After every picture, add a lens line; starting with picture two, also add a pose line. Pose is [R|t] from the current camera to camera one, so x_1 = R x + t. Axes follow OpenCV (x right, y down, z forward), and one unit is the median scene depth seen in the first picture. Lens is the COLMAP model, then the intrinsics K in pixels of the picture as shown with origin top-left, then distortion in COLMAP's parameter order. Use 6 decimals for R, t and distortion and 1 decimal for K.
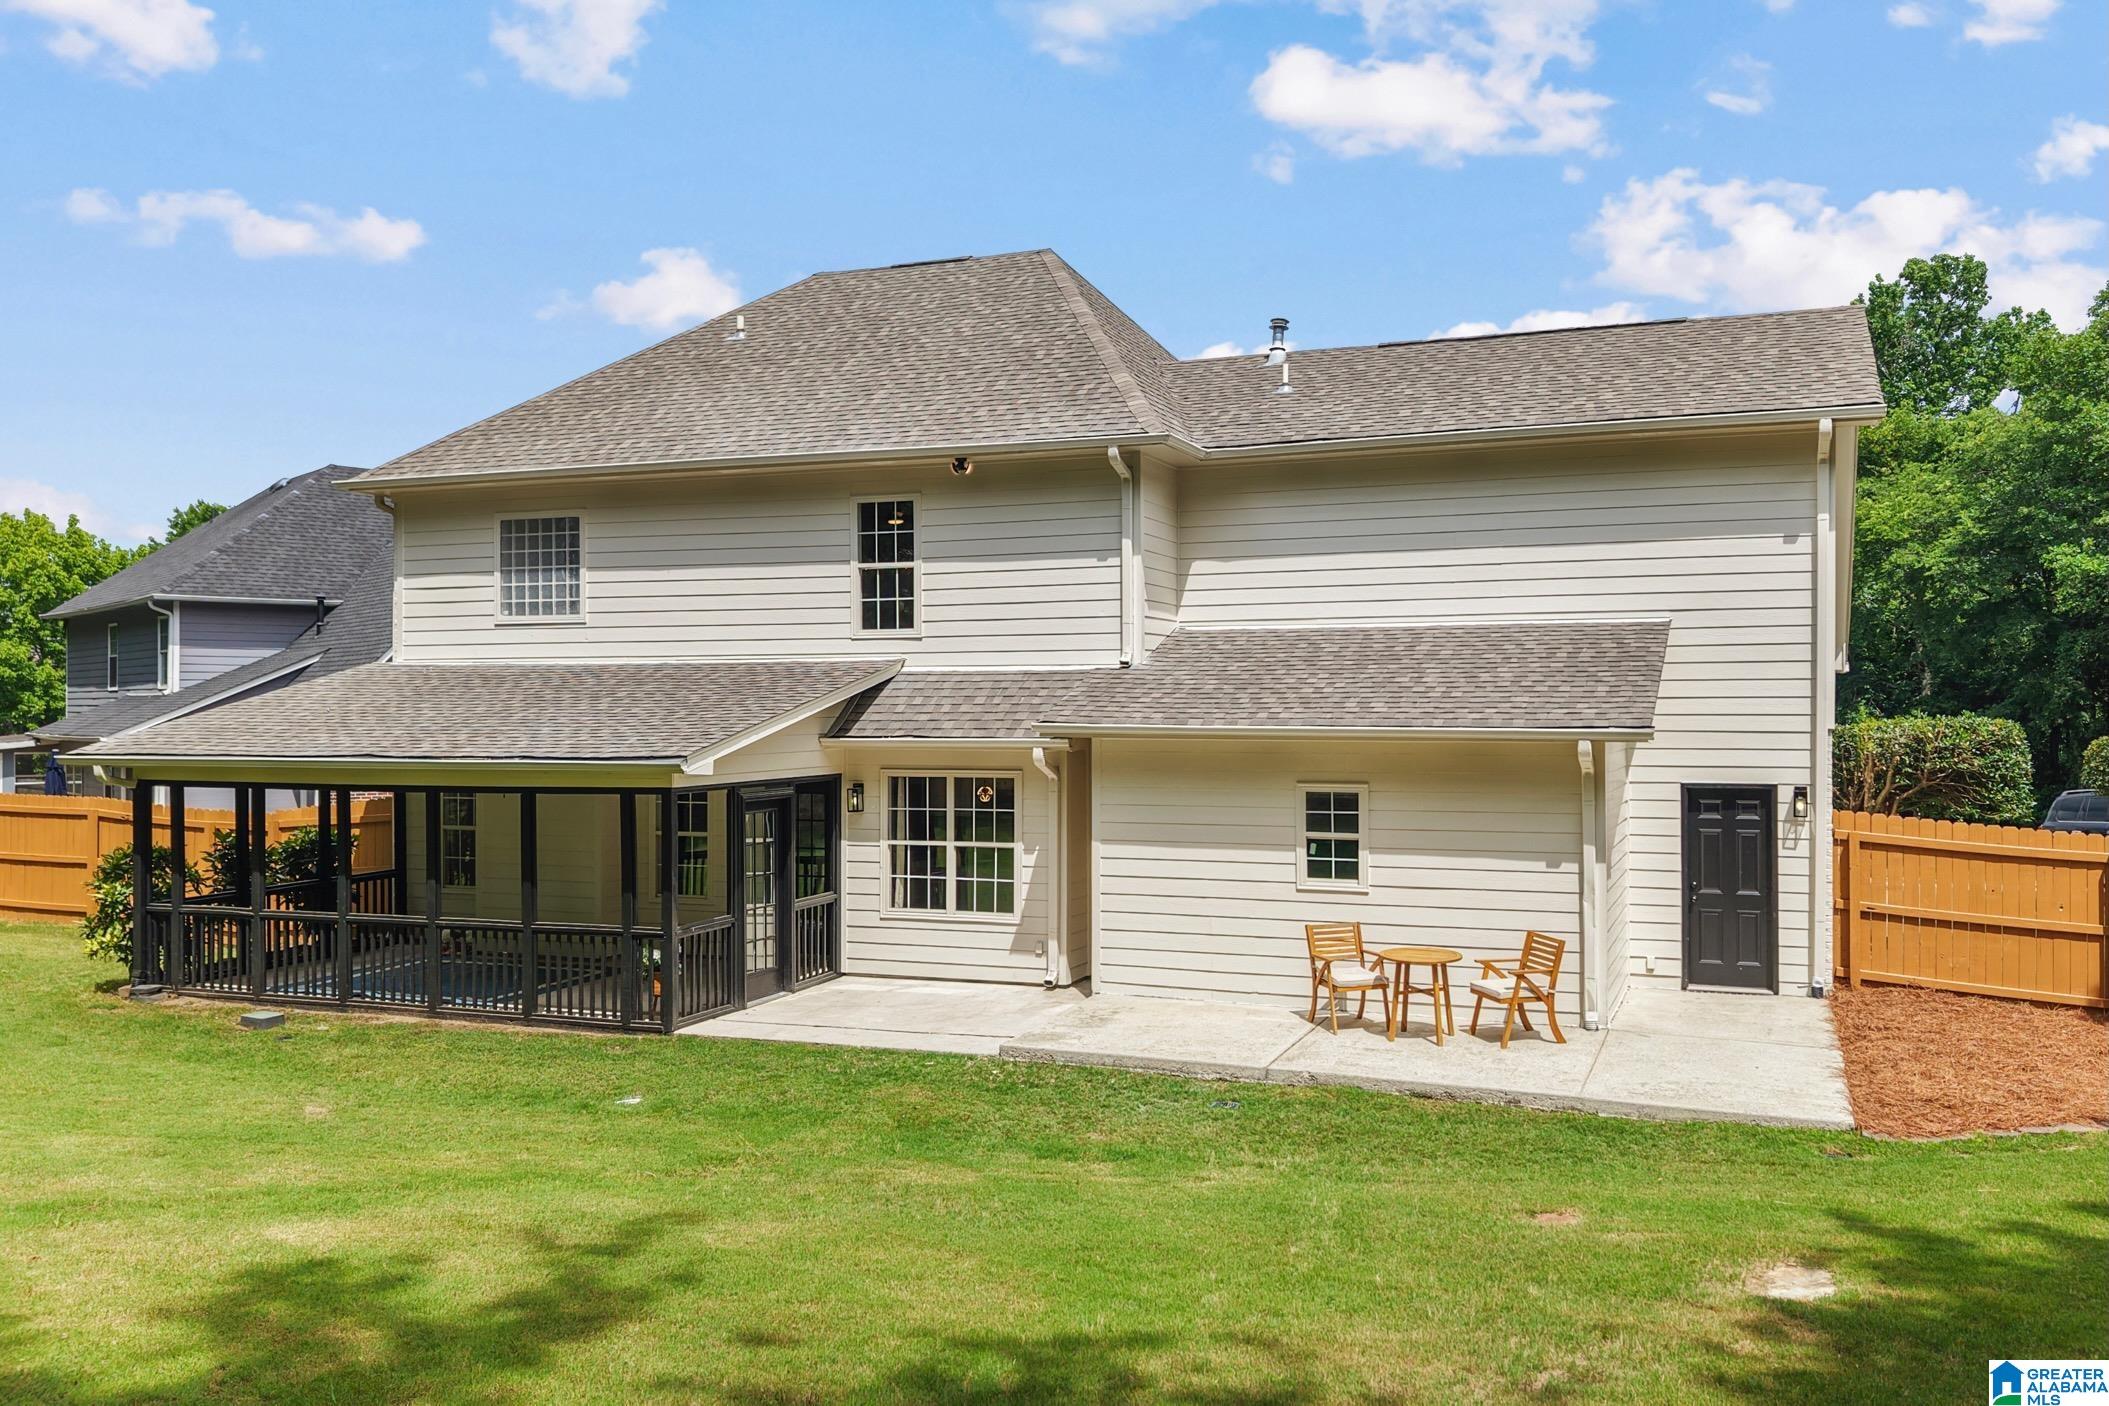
lens RADIAL K [[1669.7, 0, 1126.7], [0, 1669.7, 697.4], [0, 0, 1]] dist [0.118363, -0.220527]
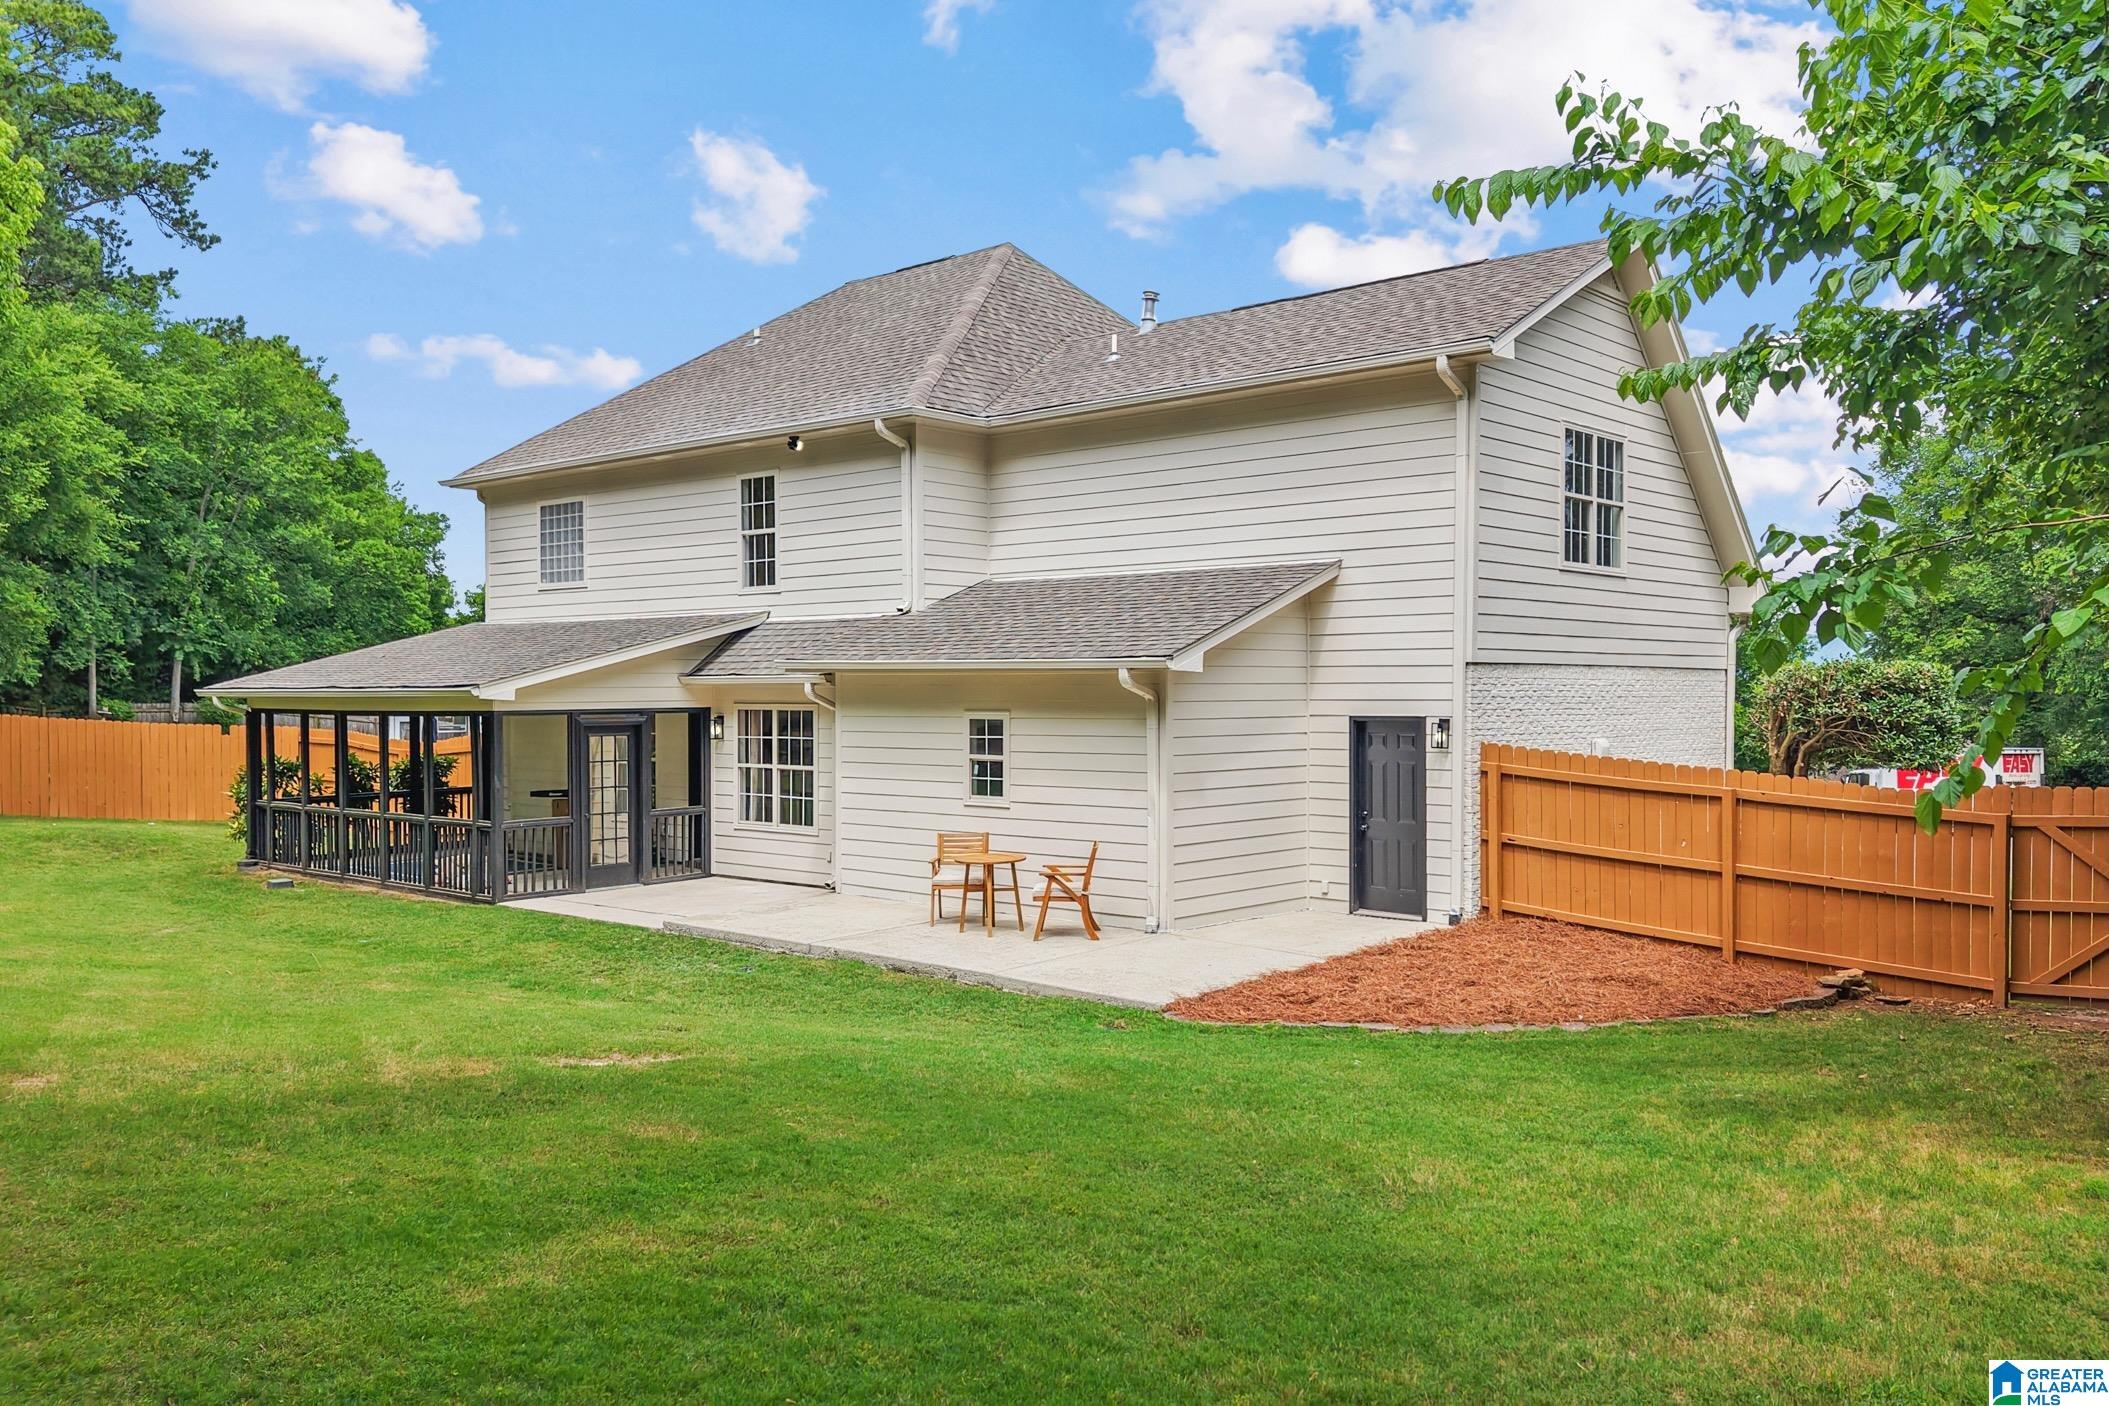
lens RADIAL K [[1673.4, 0, 1098.2], [0, 1673.4, 698.3], [0, 0, 1]] dist [0.130902, -0.241176]
pose [[0.936125, 0.002741, -0.351656, 0.586396], [0.000969, 0.999946, 0.010376, 0.030972], [0.351666, -0.010054, 0.936072, -0.028236]]
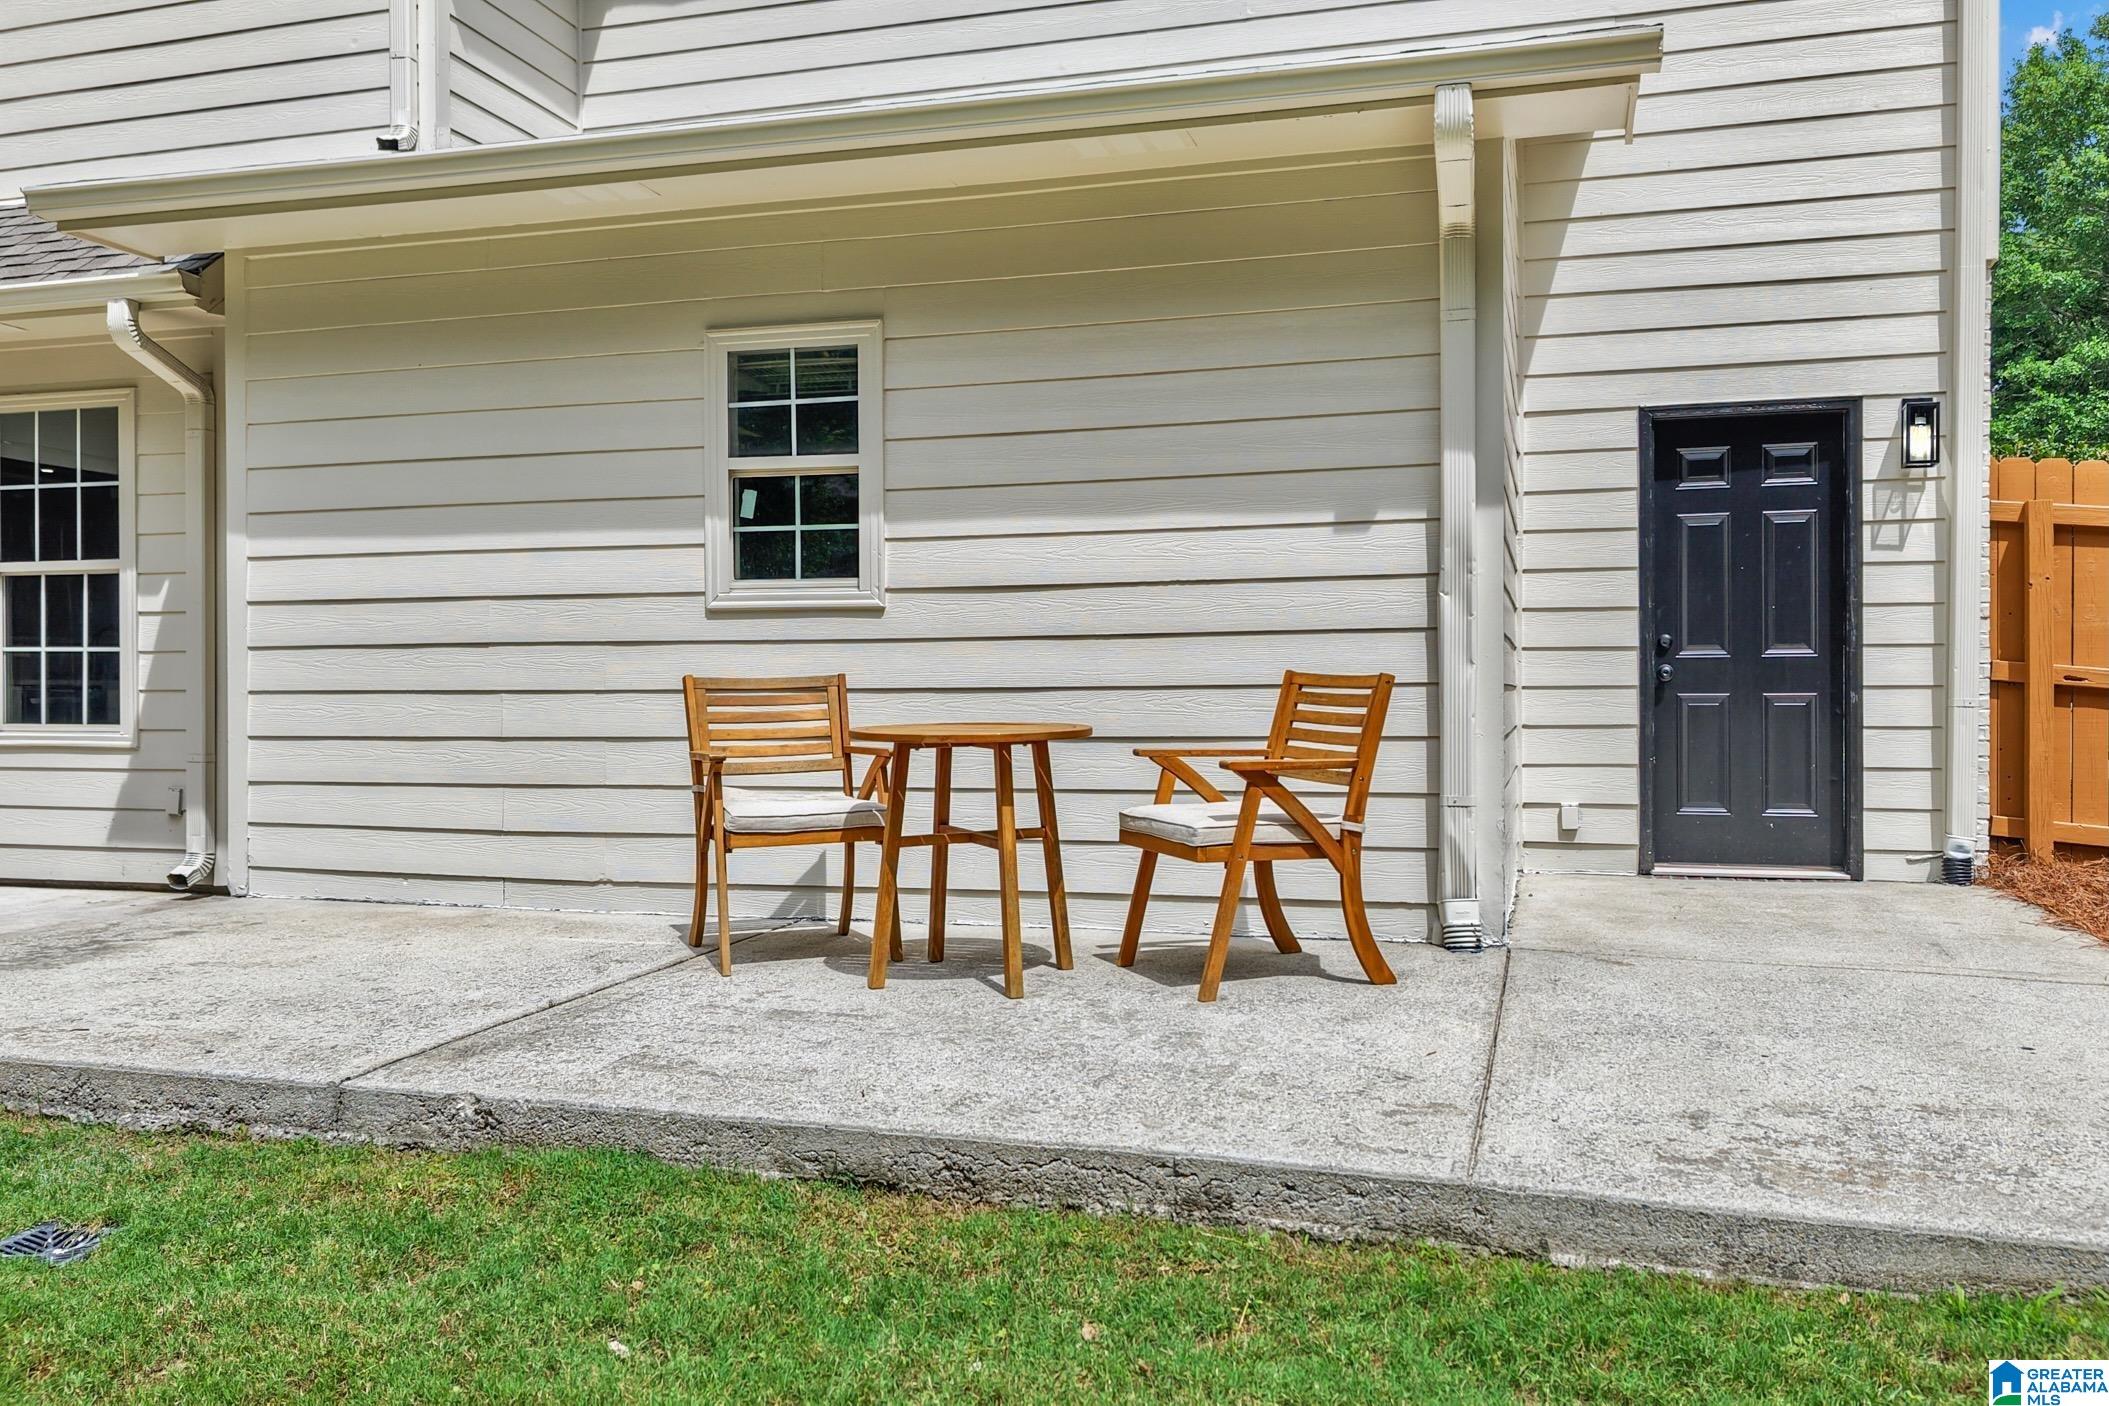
lens RADIAL K [[1668.8, 0, 1054.5], [0, 1668.8, 703.0], [0, 0, 1]] dist [0.059622, -0.085231]
pose [[0.997241, -0.000111, 0.074235, 0.153011], [-0.000505, 0.999966, 0.008283, 0.132964], [-0.074233, -0.008298, 0.997206, 0.612637]]
